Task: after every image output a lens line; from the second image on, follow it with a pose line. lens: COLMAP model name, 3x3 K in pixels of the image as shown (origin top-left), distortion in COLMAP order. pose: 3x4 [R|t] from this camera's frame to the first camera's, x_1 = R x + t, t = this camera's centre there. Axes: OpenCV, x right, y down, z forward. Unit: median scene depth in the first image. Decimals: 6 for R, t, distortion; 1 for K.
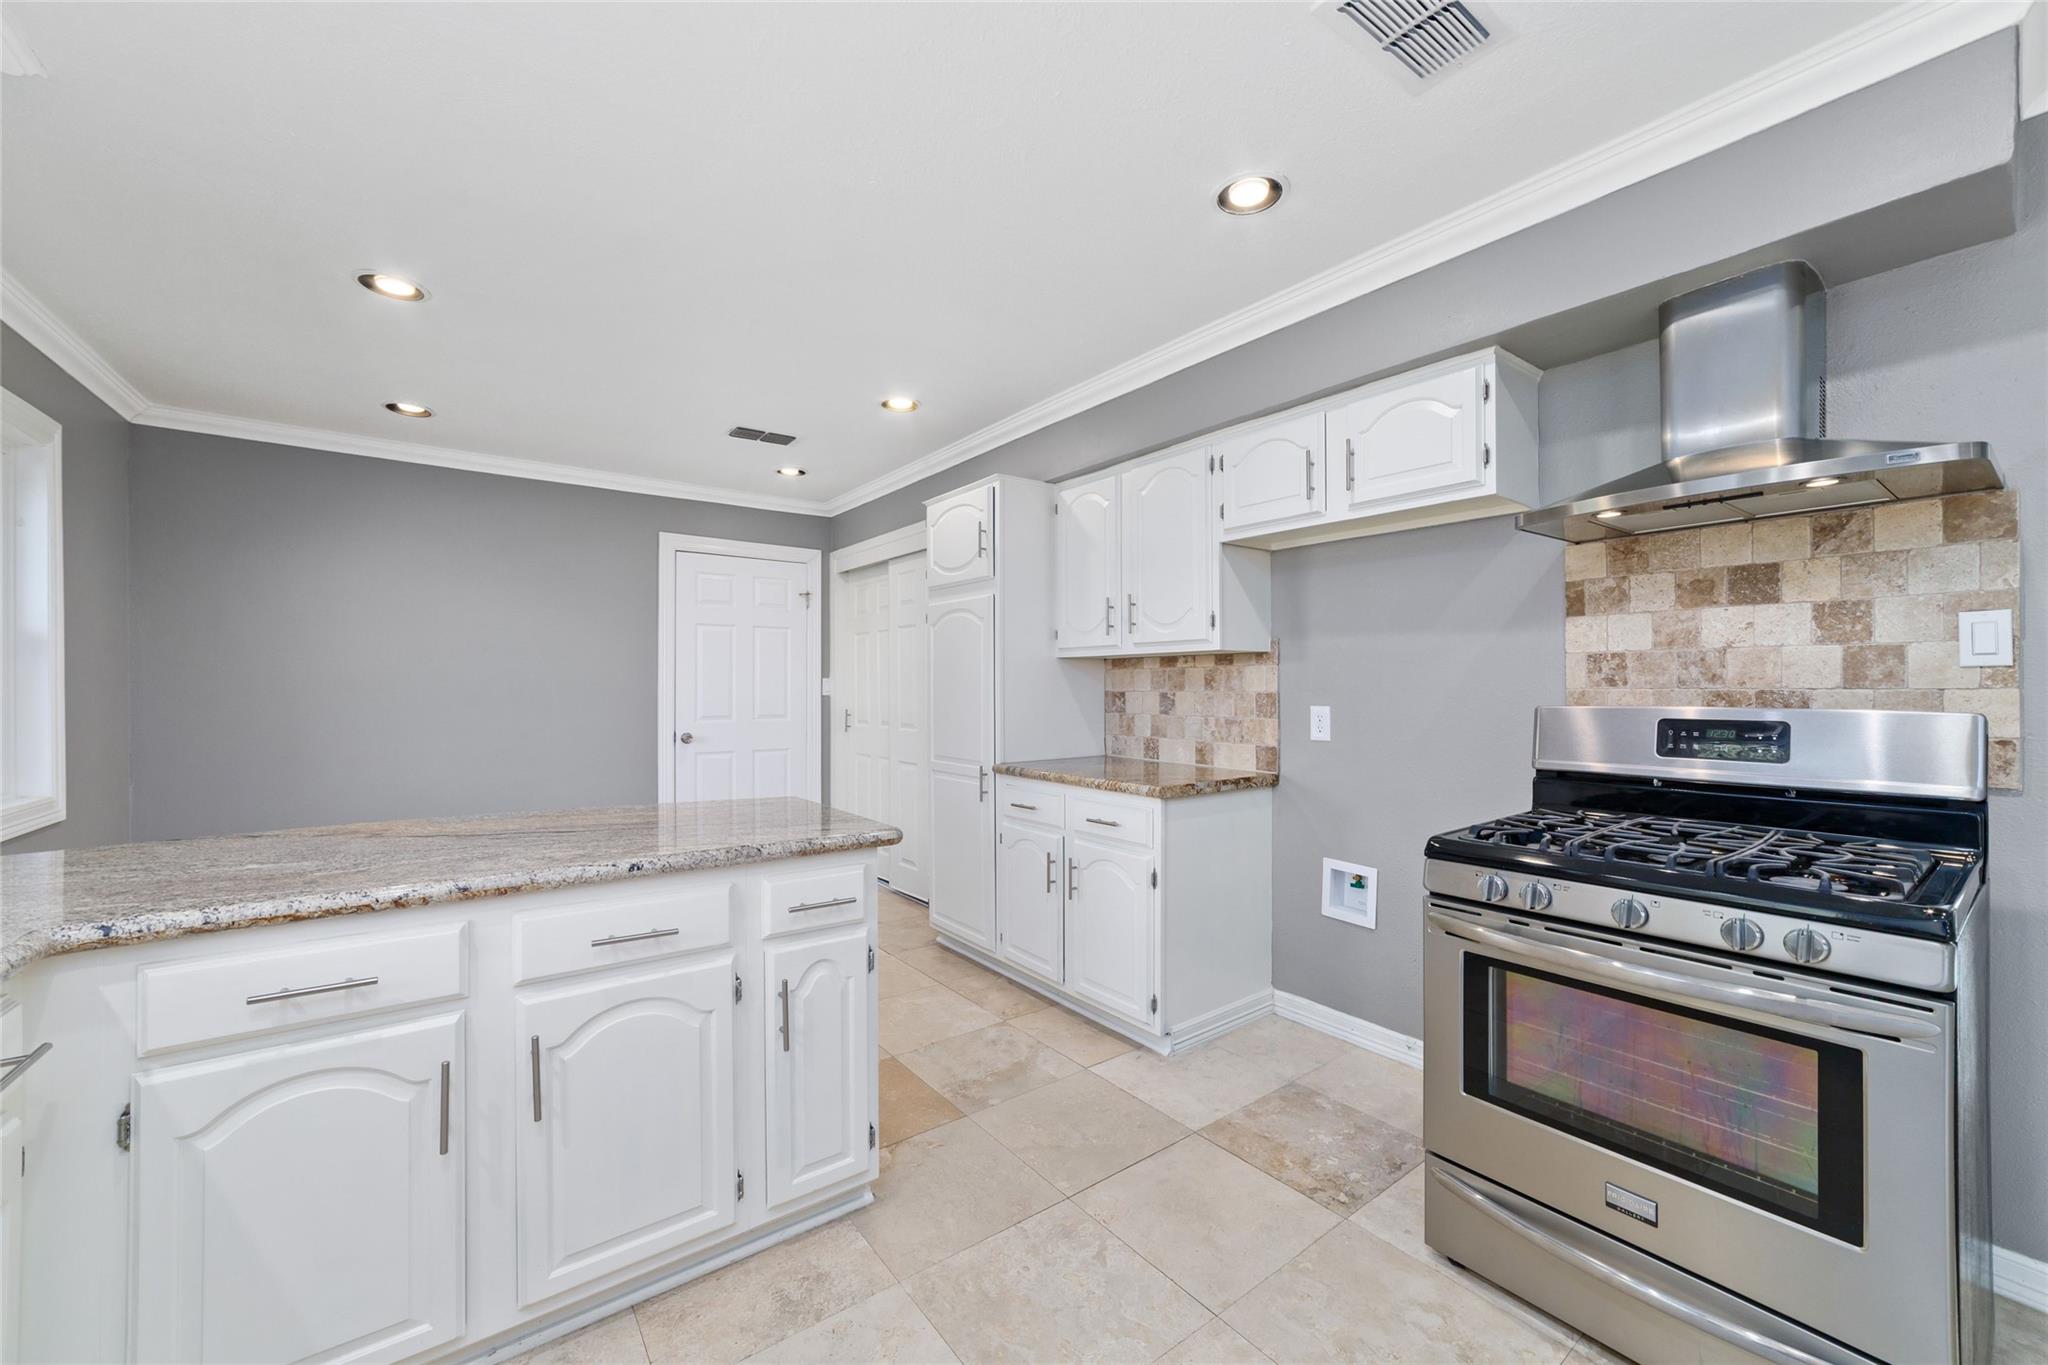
lens RADIAL K [[783.6, 0, 1028.6], [0, 783.6, 691.4], [0, 0, 1]] dist [-0.015954, 0.003974]
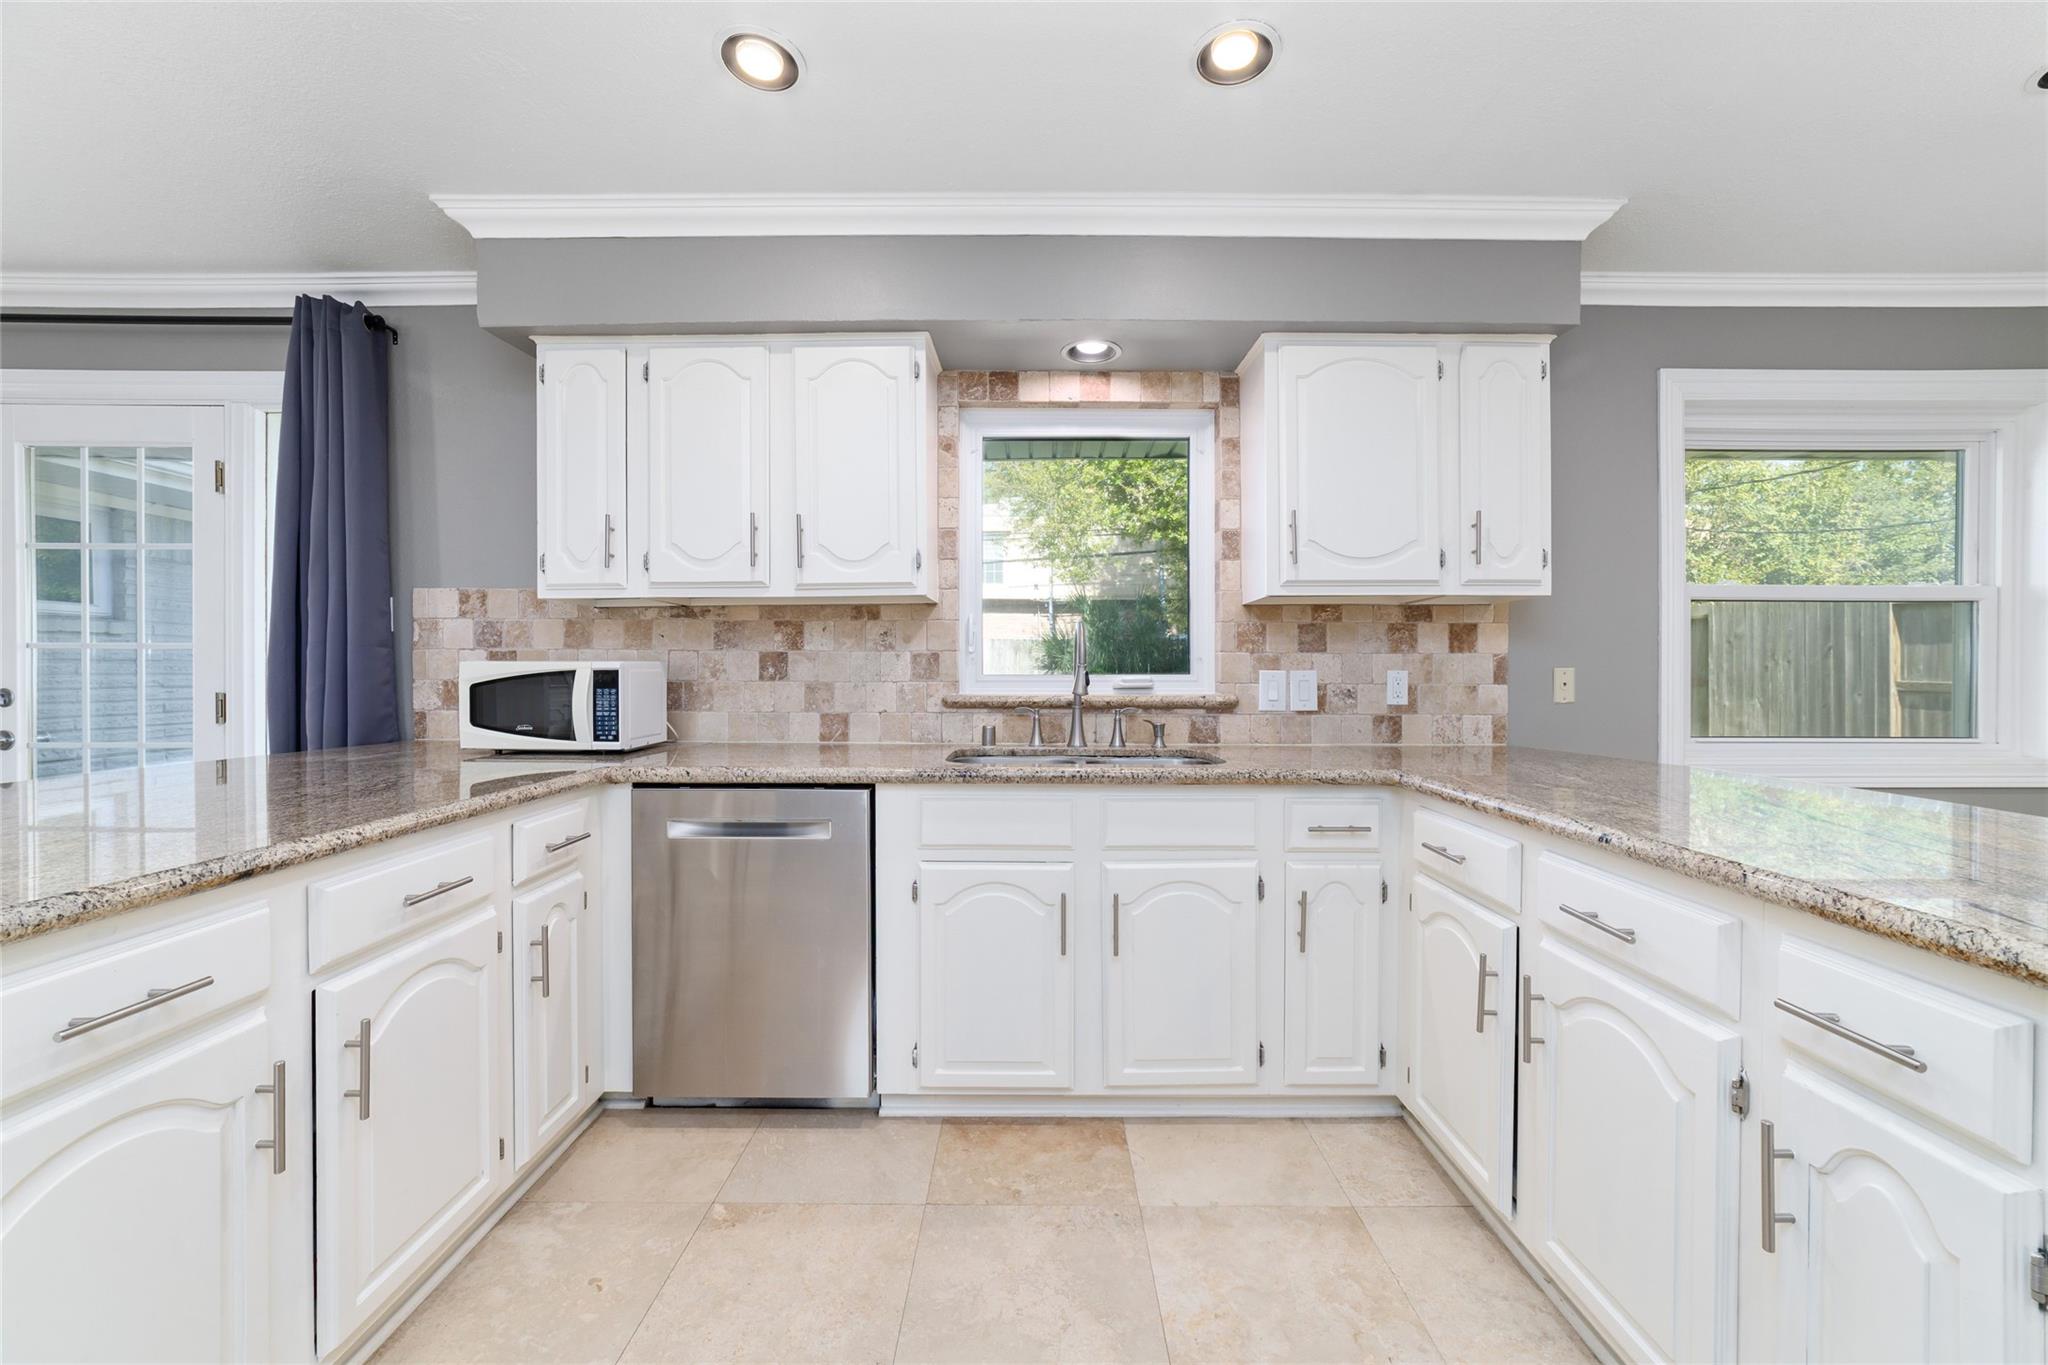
lens RADIAL K [[783.6, 0, 1032.3], [0, 783.6, 674.0], [0, 0, 1]] dist [-0.015954, 0.003974]
pose [[-0.597117, -0.000338, -0.802154, 0.299773], [-0.005978, 0.999974, 0.004029, 0.031709], [0.802132, 0.007201, -0.597104, 0.590447]]
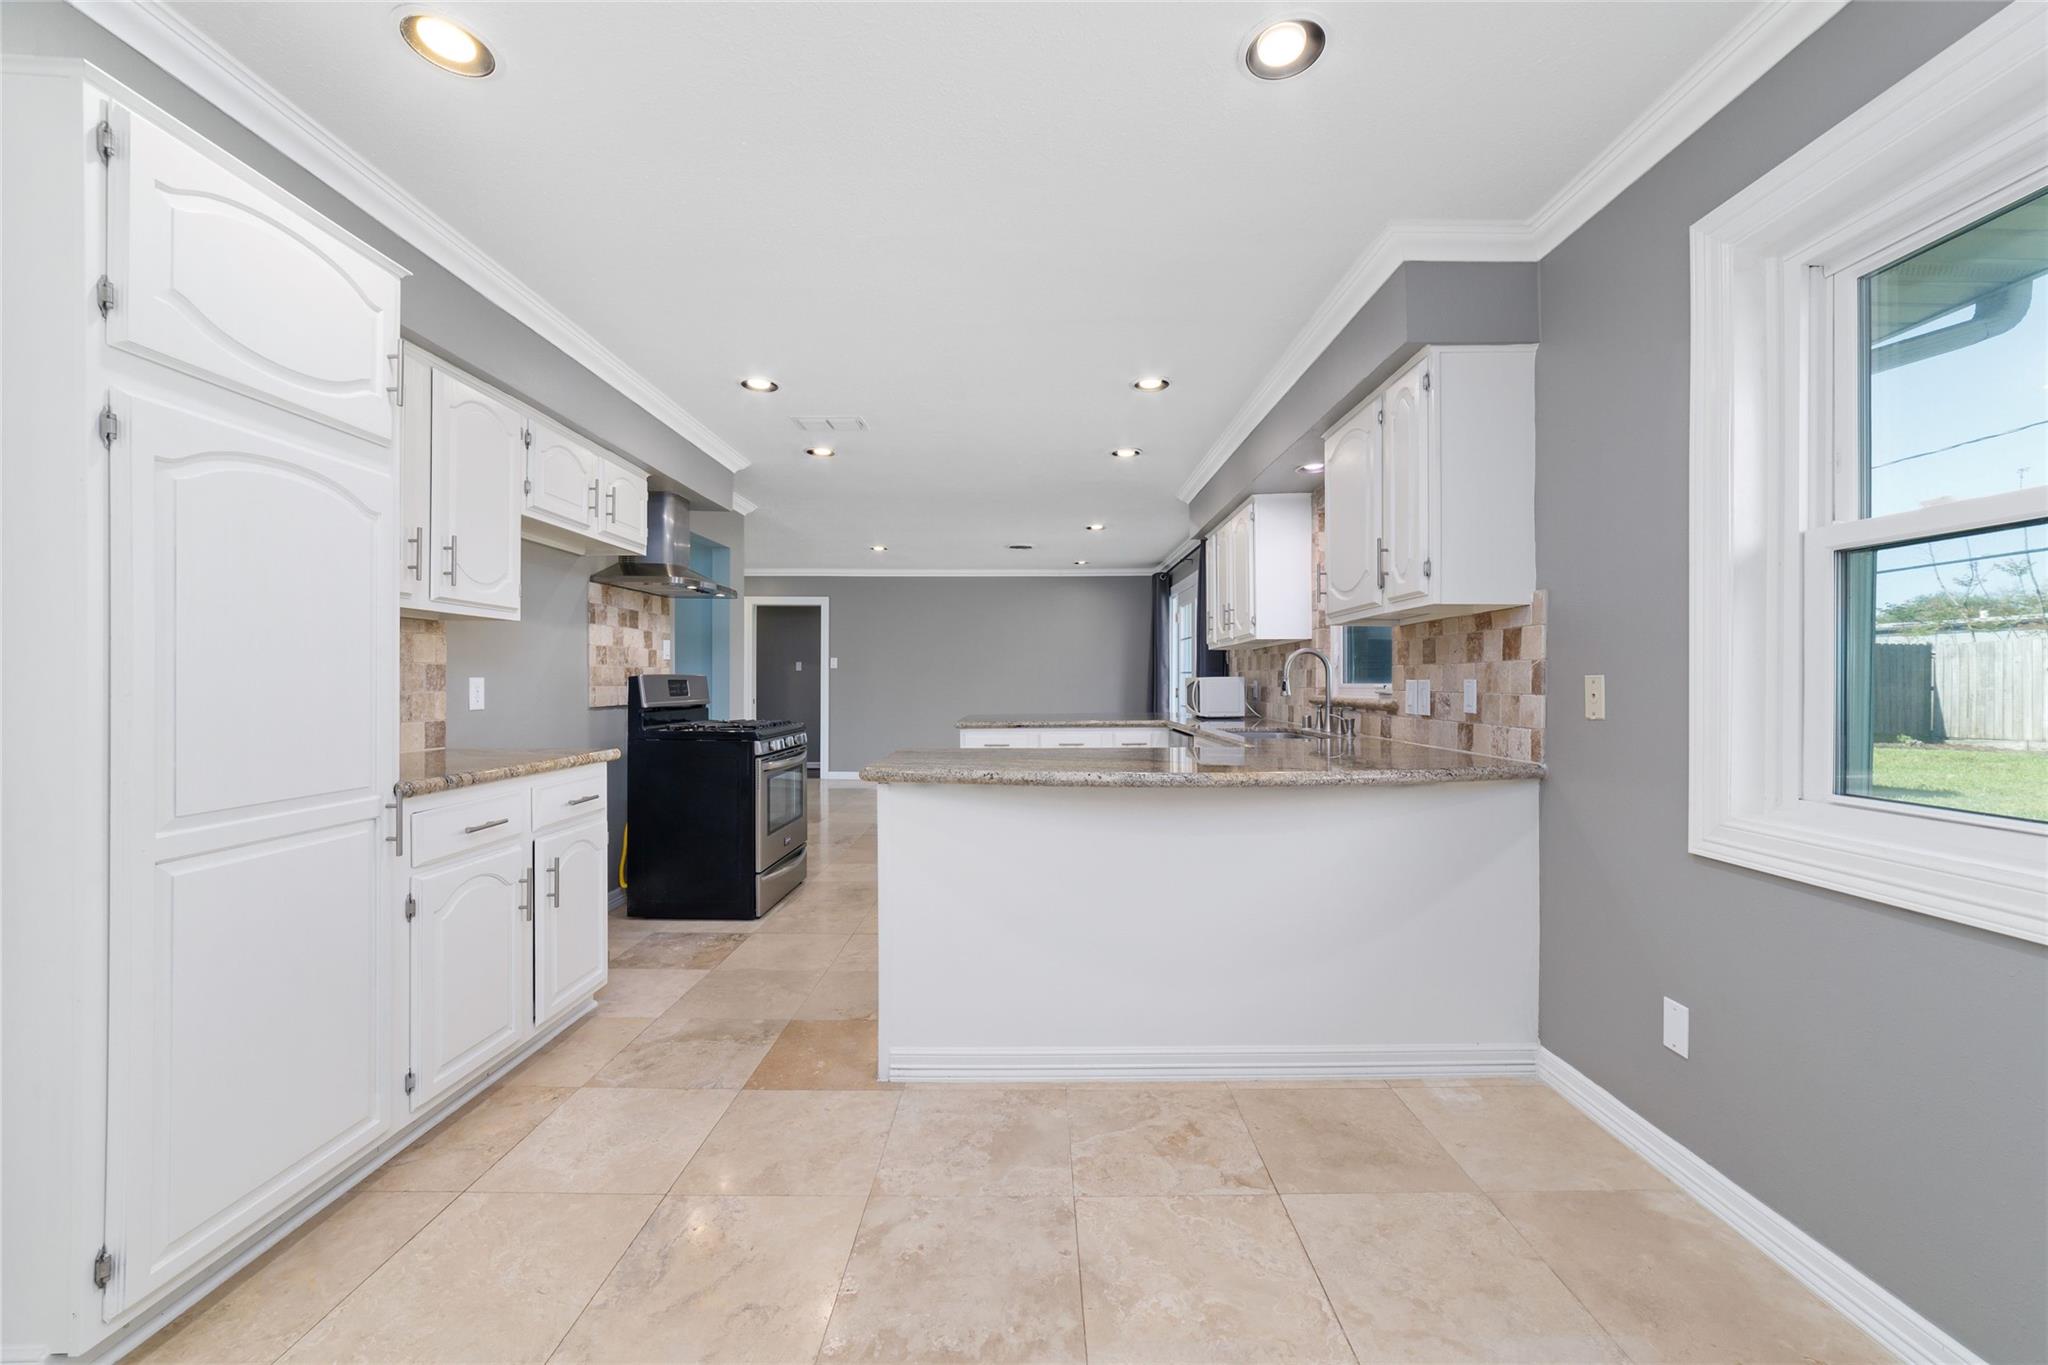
lens RADIAL K [[783.6, 0, 1027.7], [0, 783.6, 683.5], [0, 0, 1]] dist [-0.015954, 0.003974]
pose [[-0.791507, -0.001573, 0.611158, -0.980908], [0.002974, 0.999975, 0.006424, 0.025171], [-0.611153, 0.006902, -0.791483, 1.549488]]
